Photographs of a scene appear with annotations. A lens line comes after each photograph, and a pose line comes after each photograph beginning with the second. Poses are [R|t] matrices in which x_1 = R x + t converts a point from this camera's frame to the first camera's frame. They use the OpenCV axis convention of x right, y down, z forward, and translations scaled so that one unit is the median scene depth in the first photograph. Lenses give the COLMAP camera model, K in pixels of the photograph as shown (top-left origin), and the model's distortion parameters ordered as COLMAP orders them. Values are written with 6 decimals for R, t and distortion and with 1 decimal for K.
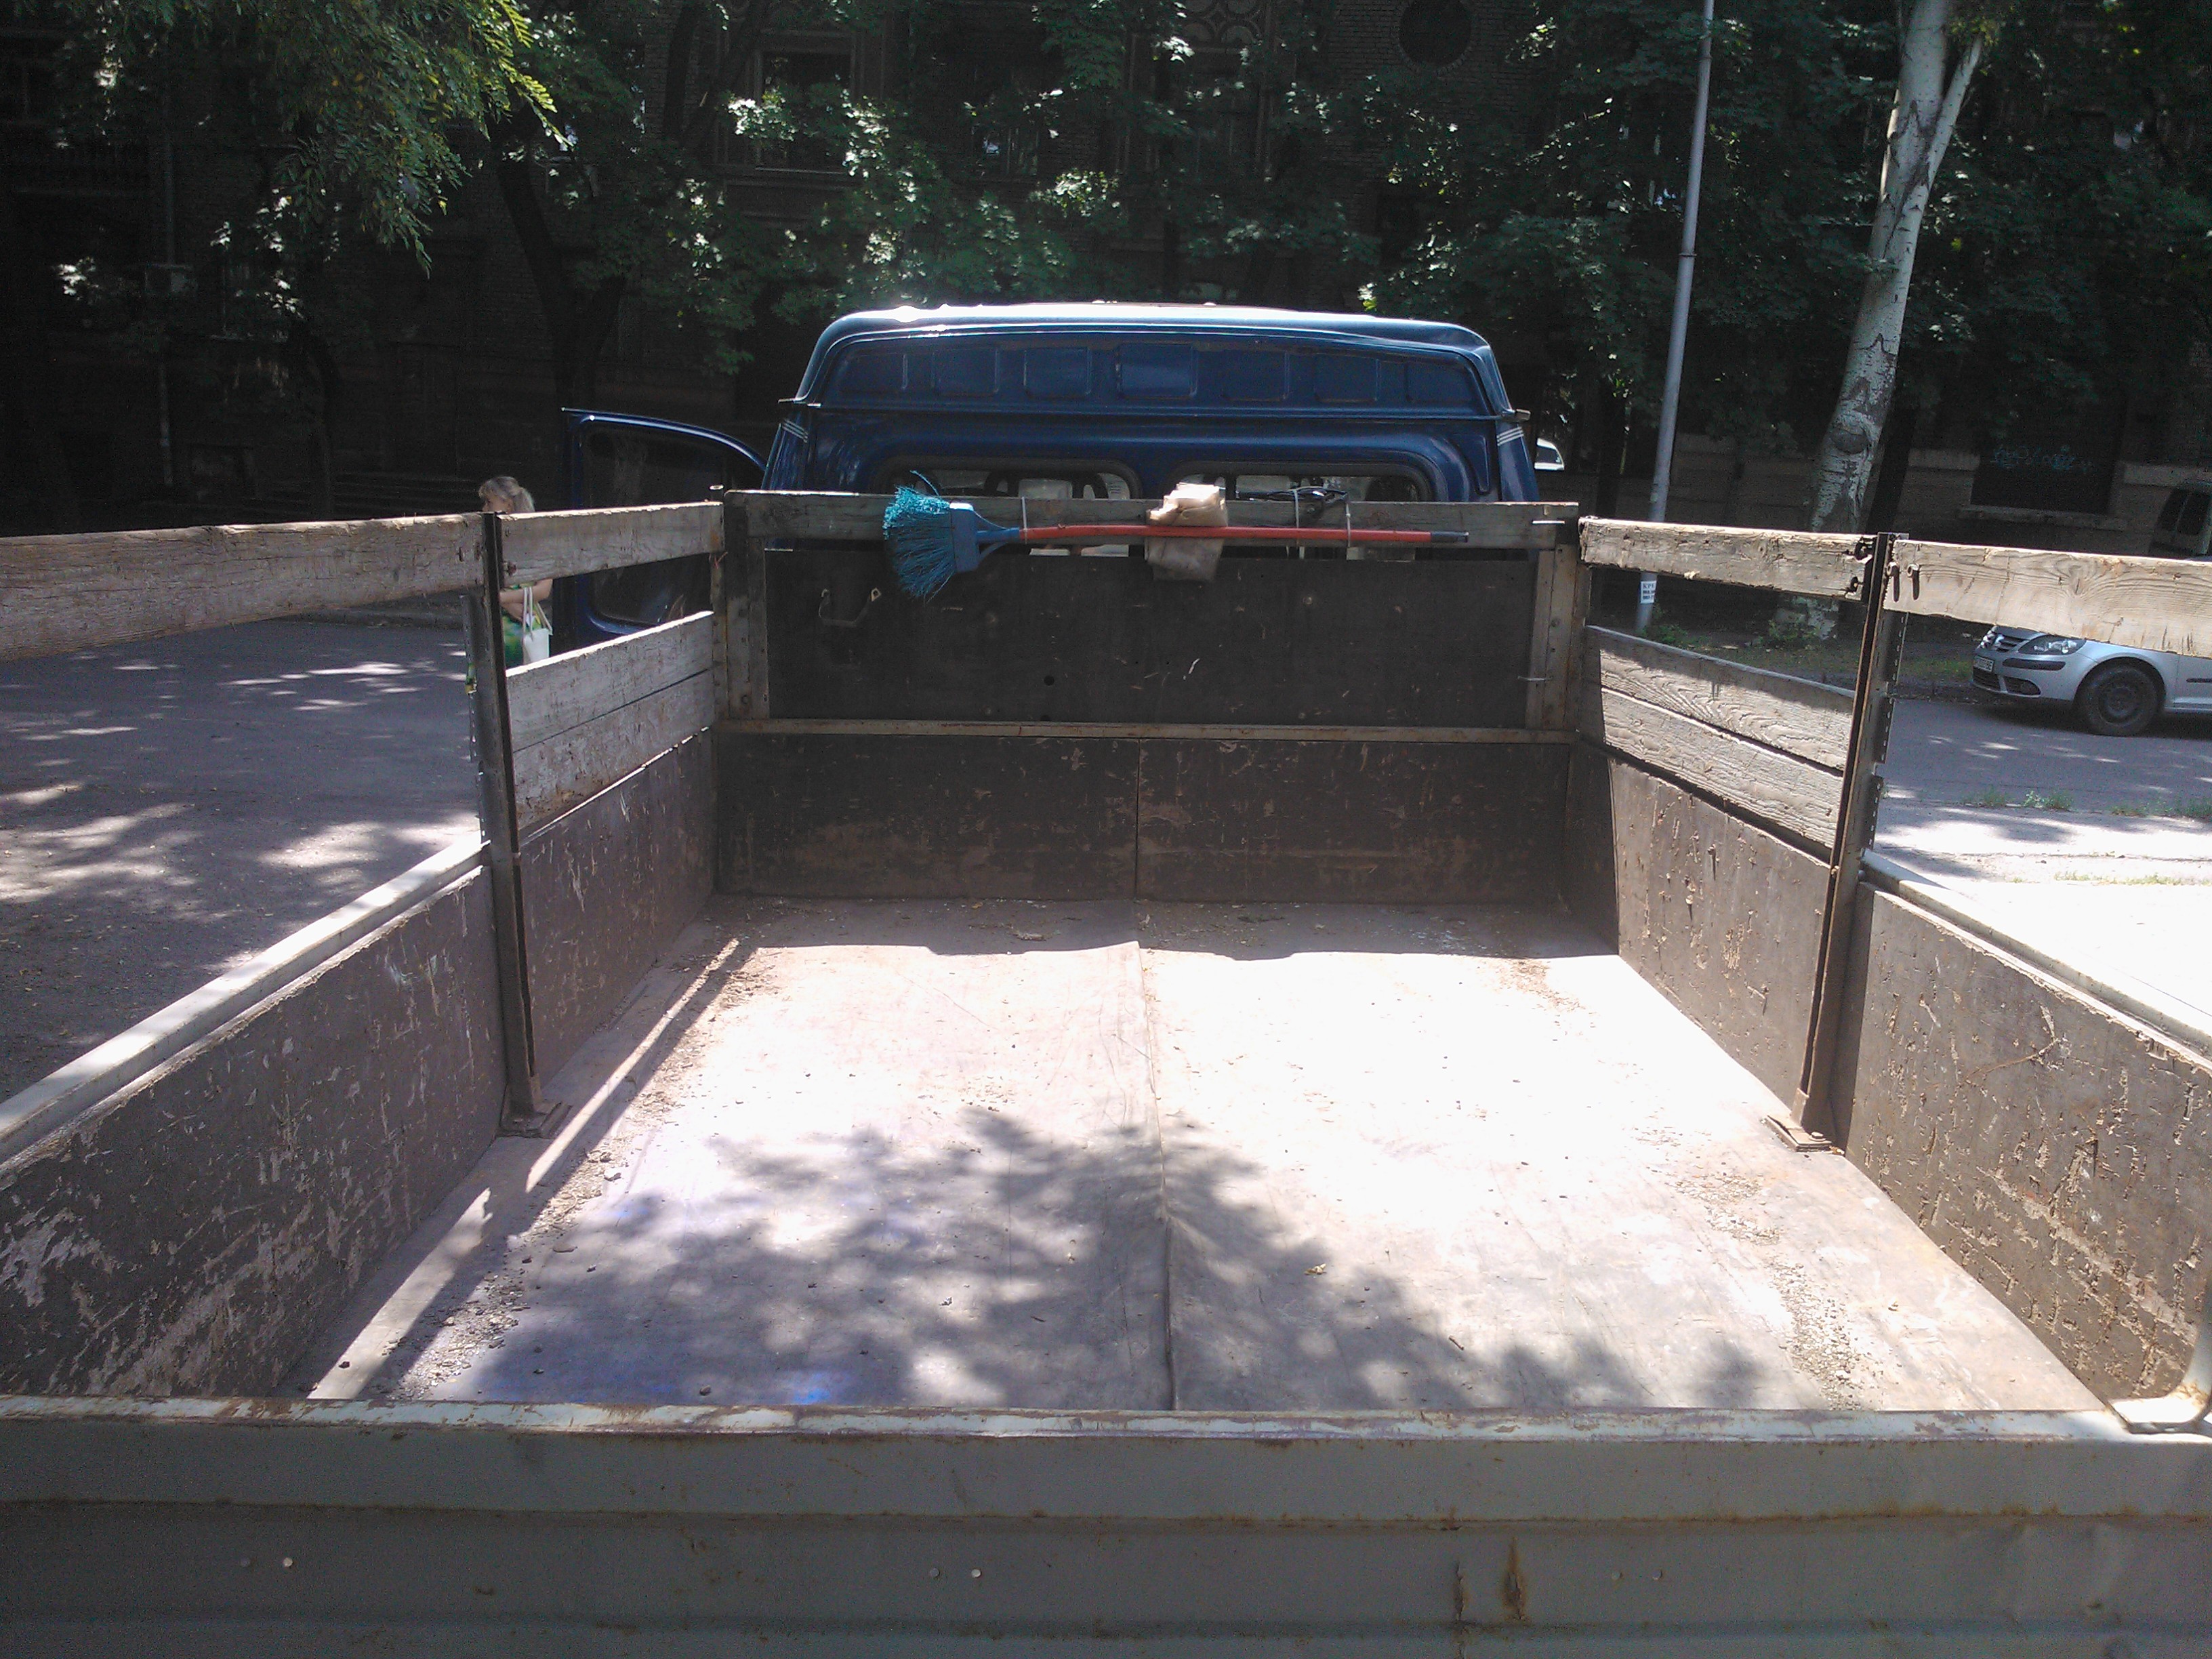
lens RADIAL K [[1813.1, 0, 1116.3], [0, 1813.1, 852.9], [0, 0, 1]] dist [0.010031, -0.031778]
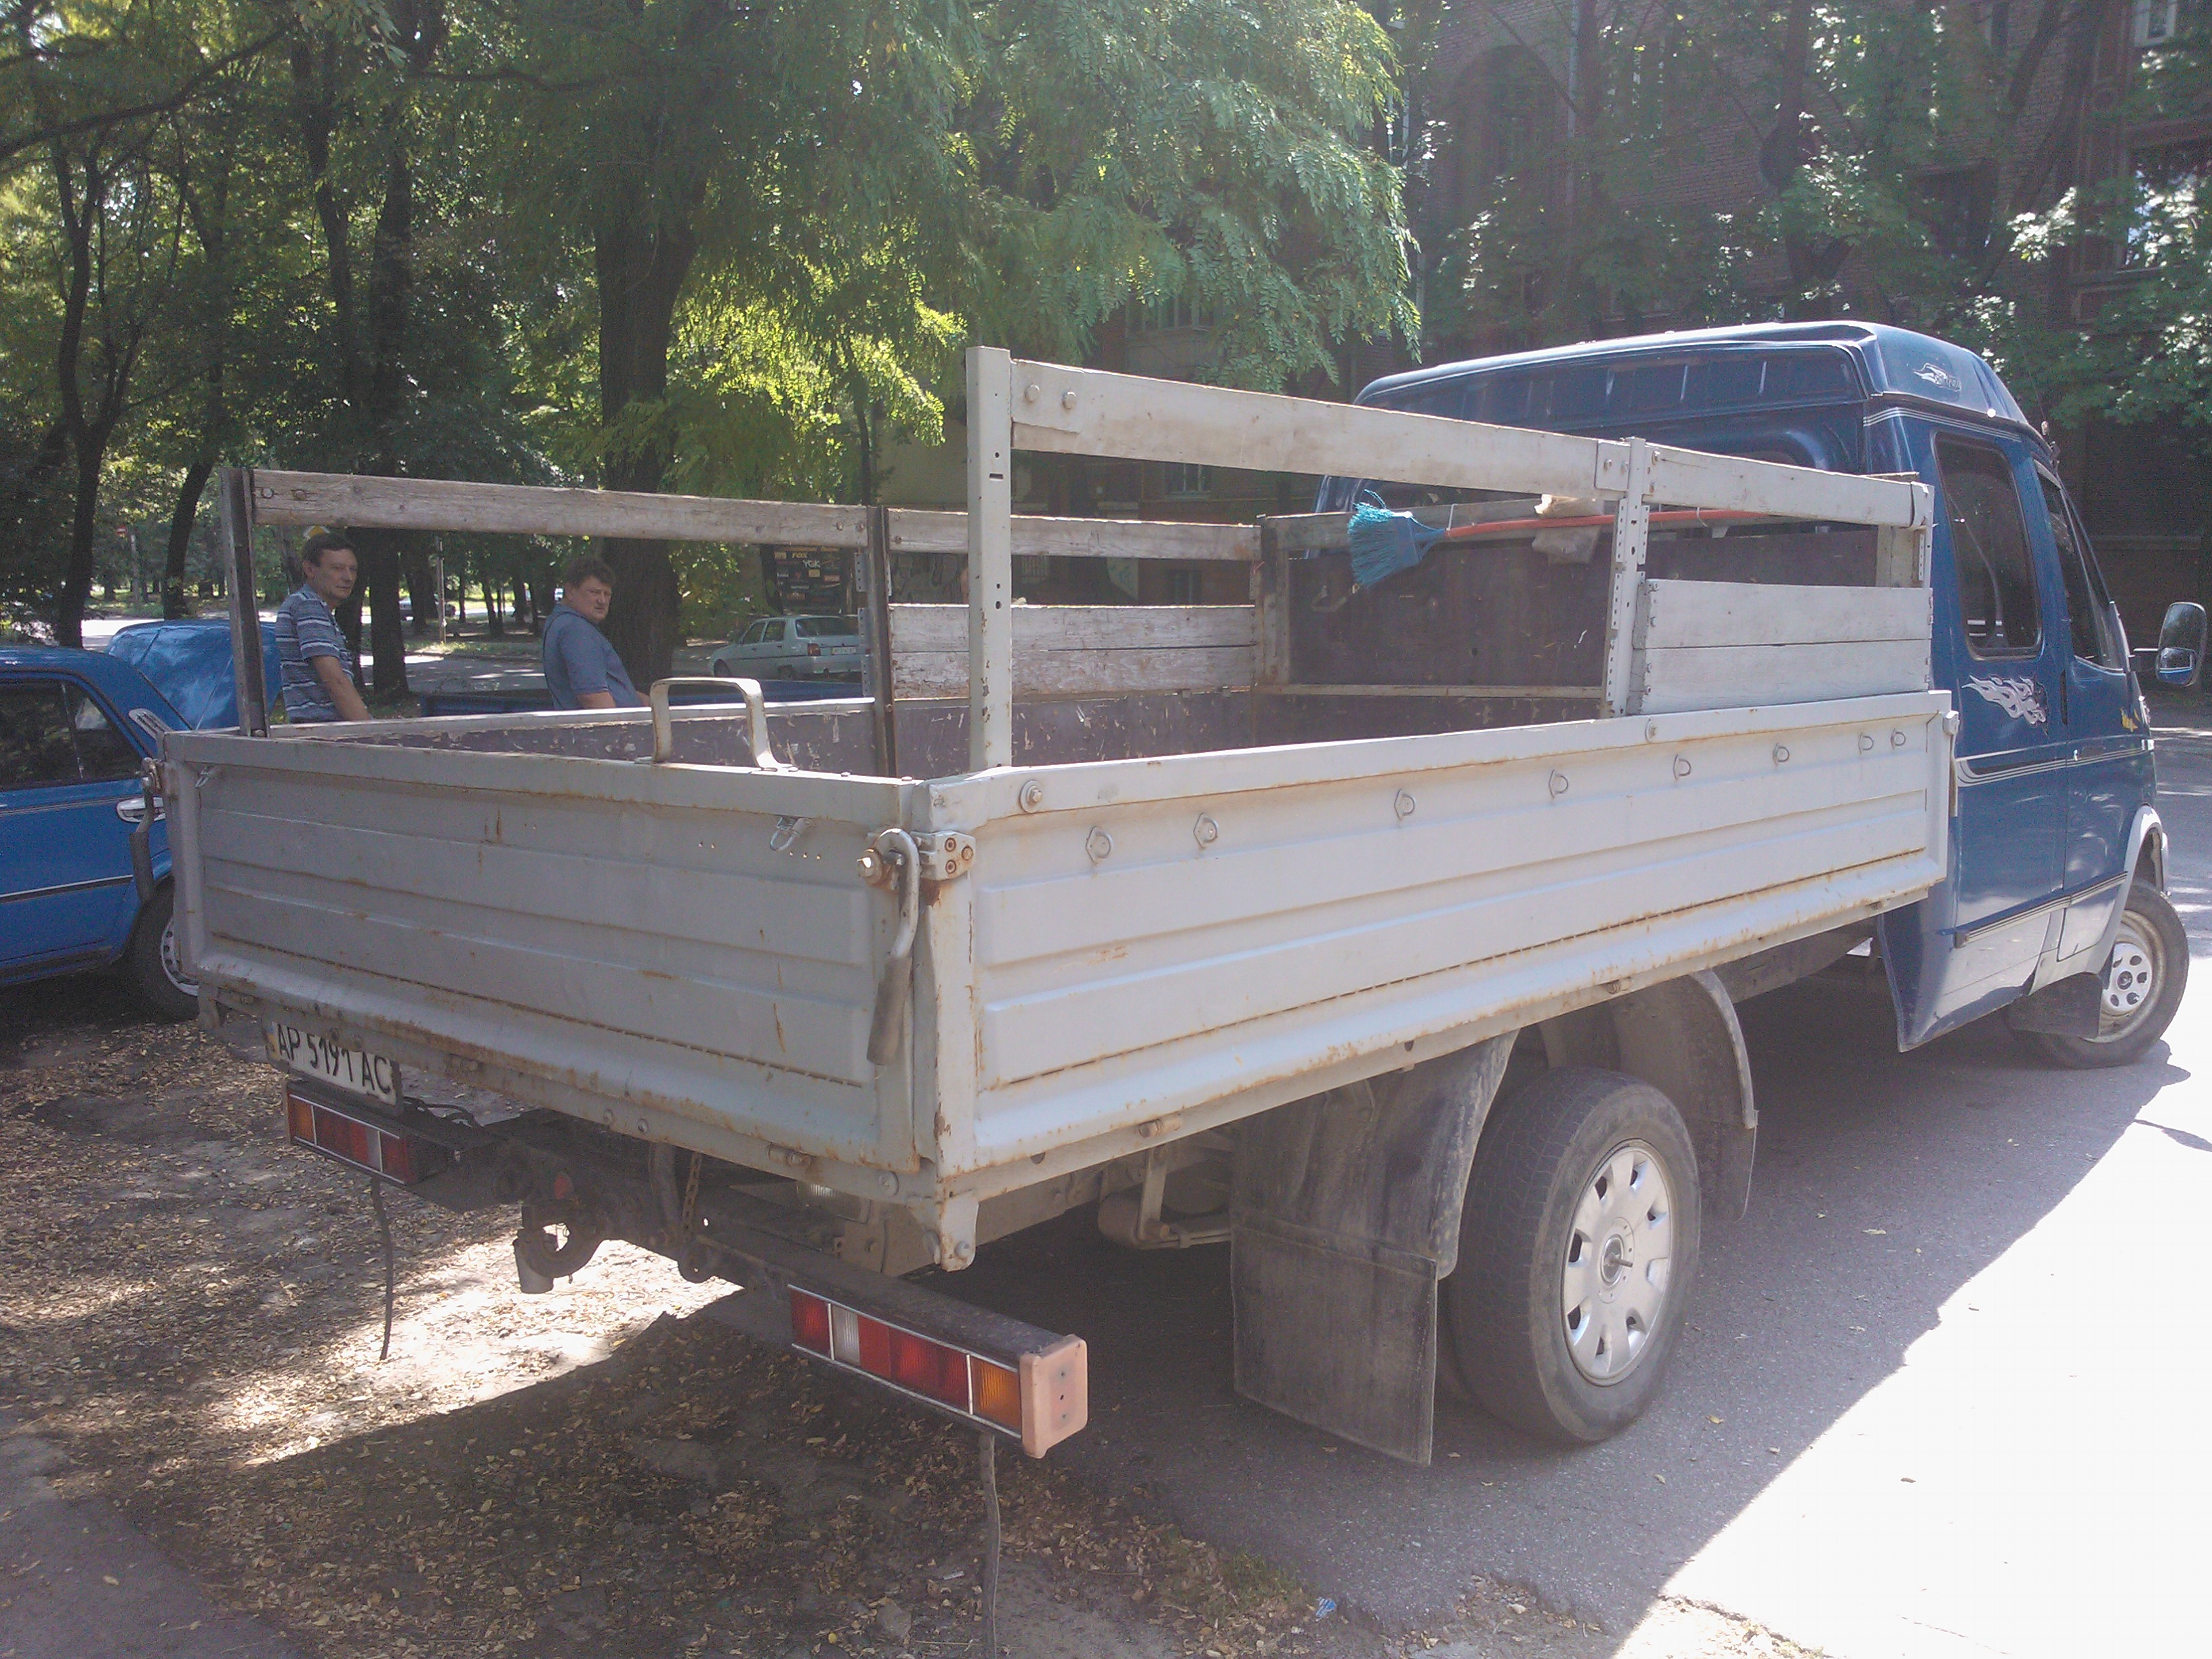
lens RADIAL K [[1813.1, 0, 1097.6], [0, 1813.1, 834.7], [0, 0, 1]] dist [0.010031, -0.031778]
pose [[0.717932, 0.048323, -0.694434, 0.651458], [-0.112221, 0.992574, -0.046949, 0.116712], [0.687008, 0.111636, 0.718023, -0.046758]]
